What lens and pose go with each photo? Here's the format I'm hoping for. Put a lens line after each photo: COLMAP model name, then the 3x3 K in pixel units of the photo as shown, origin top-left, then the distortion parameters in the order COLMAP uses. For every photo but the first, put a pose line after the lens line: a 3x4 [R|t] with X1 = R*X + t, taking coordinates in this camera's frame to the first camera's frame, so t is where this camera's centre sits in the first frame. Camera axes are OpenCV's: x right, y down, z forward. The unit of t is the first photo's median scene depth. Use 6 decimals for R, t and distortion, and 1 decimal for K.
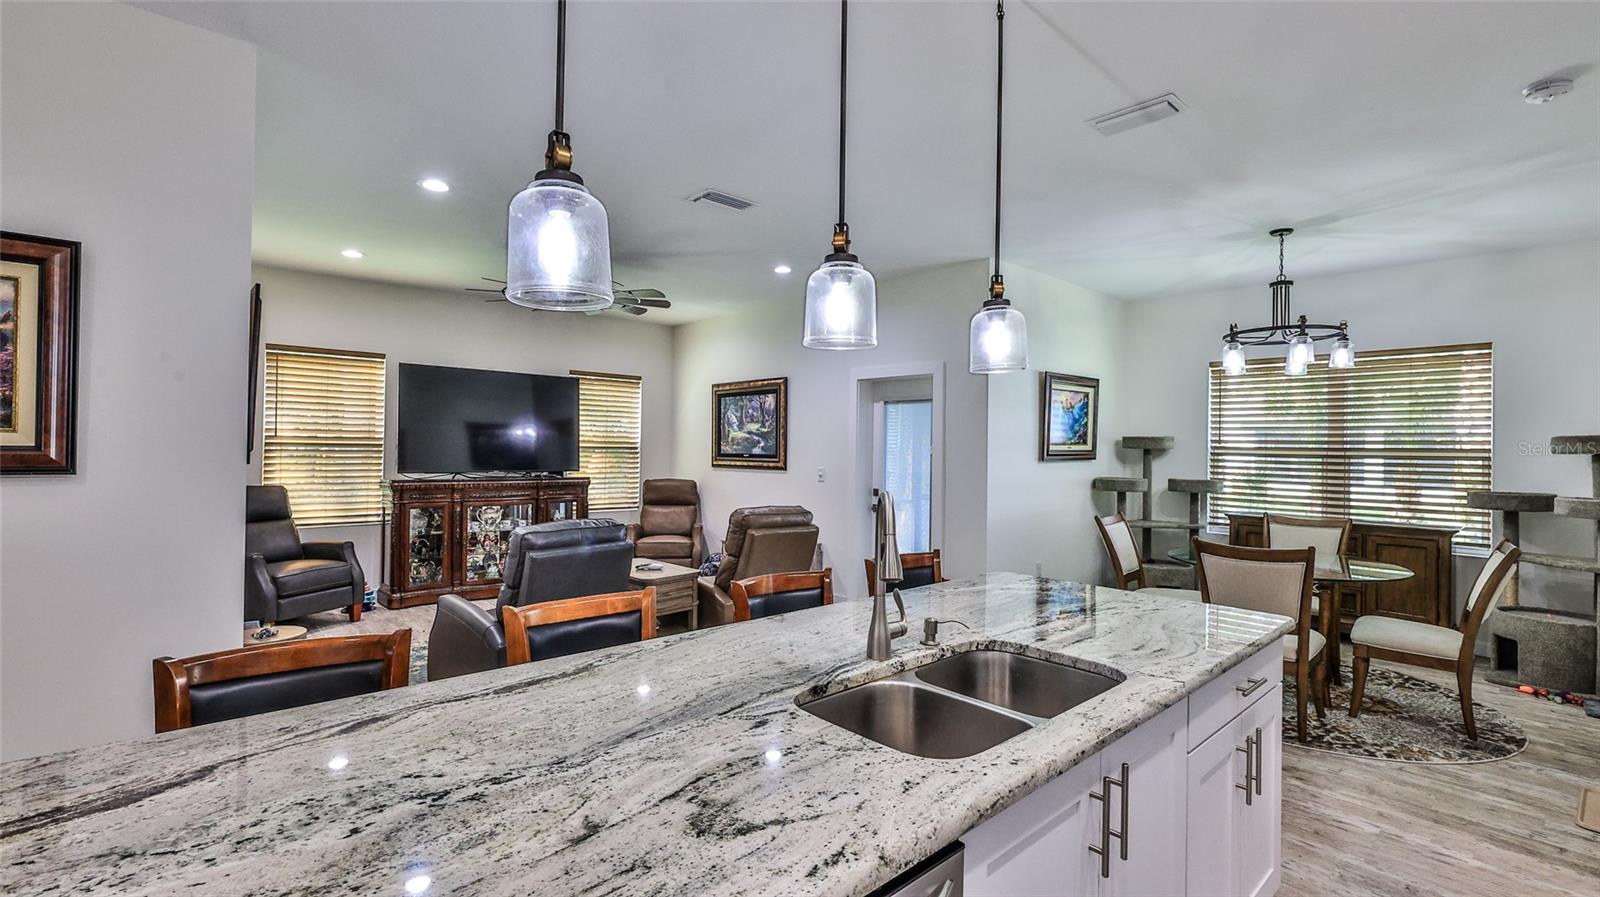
lens RADIAL K [[706.5, 0, 792.2], [0, 706.5, 442.4], [0, 0, 1]] dist [0.001198, -0.000424]
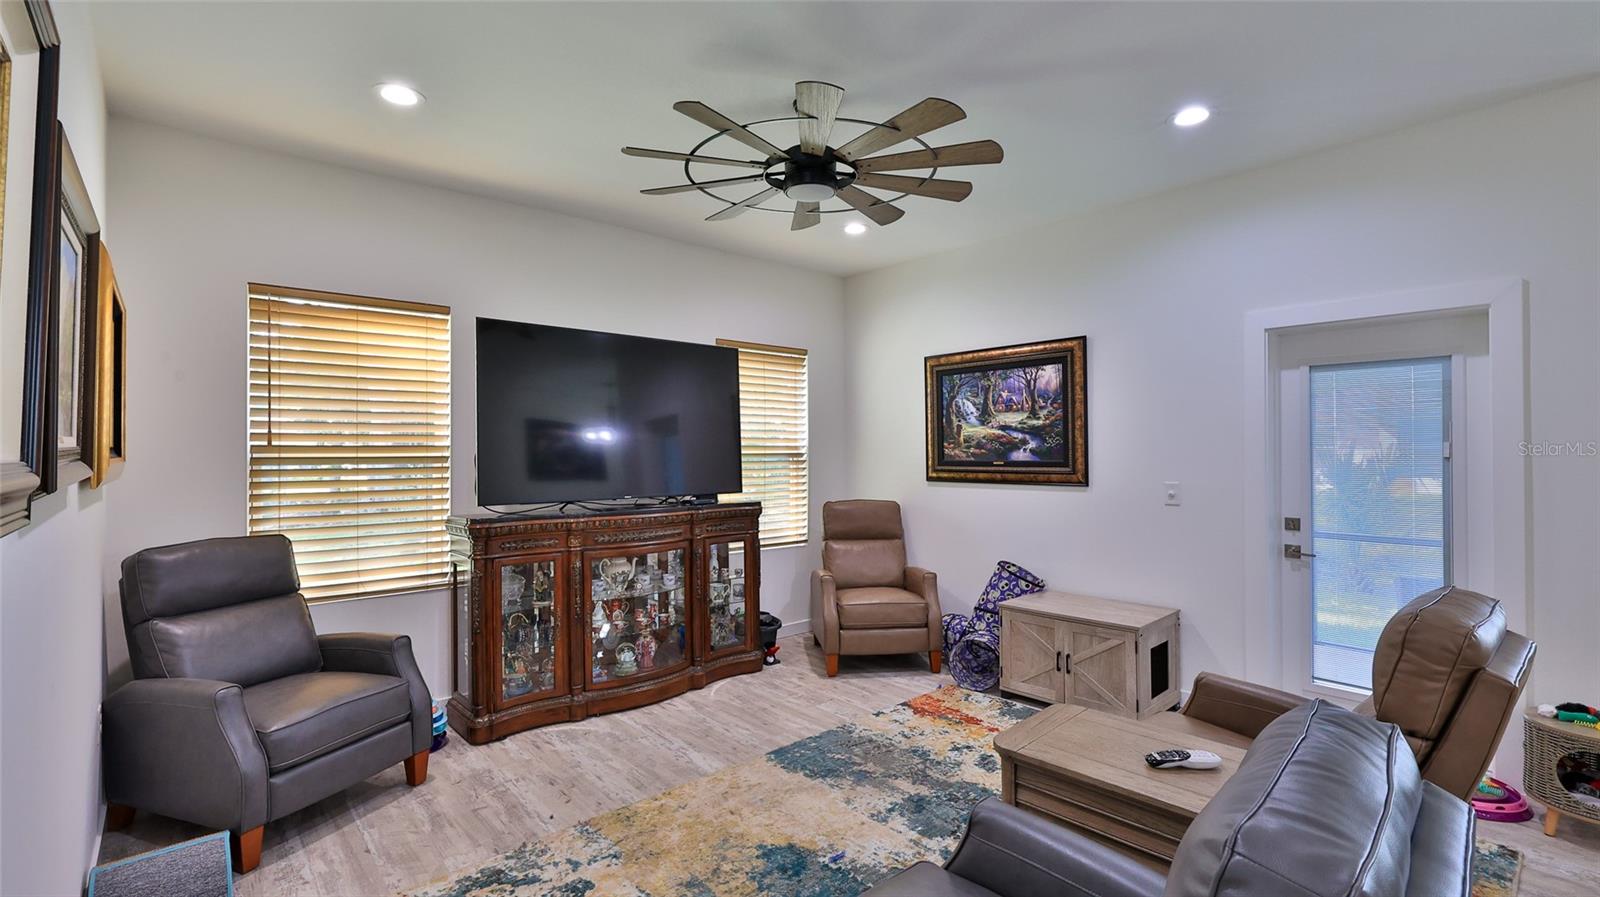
lens RADIAL K [[706.5, 0, 788.5], [0, 706.5, 451.1], [0, 0, 1]] dist [0.001198, -0.000424]
pose [[0.999360, -0.019015, -0.030304, -0.298829], [0.019221, 0.999794, 0.006545, -0.000858], [0.030173, -0.007124, 0.999519, 0.447898]]
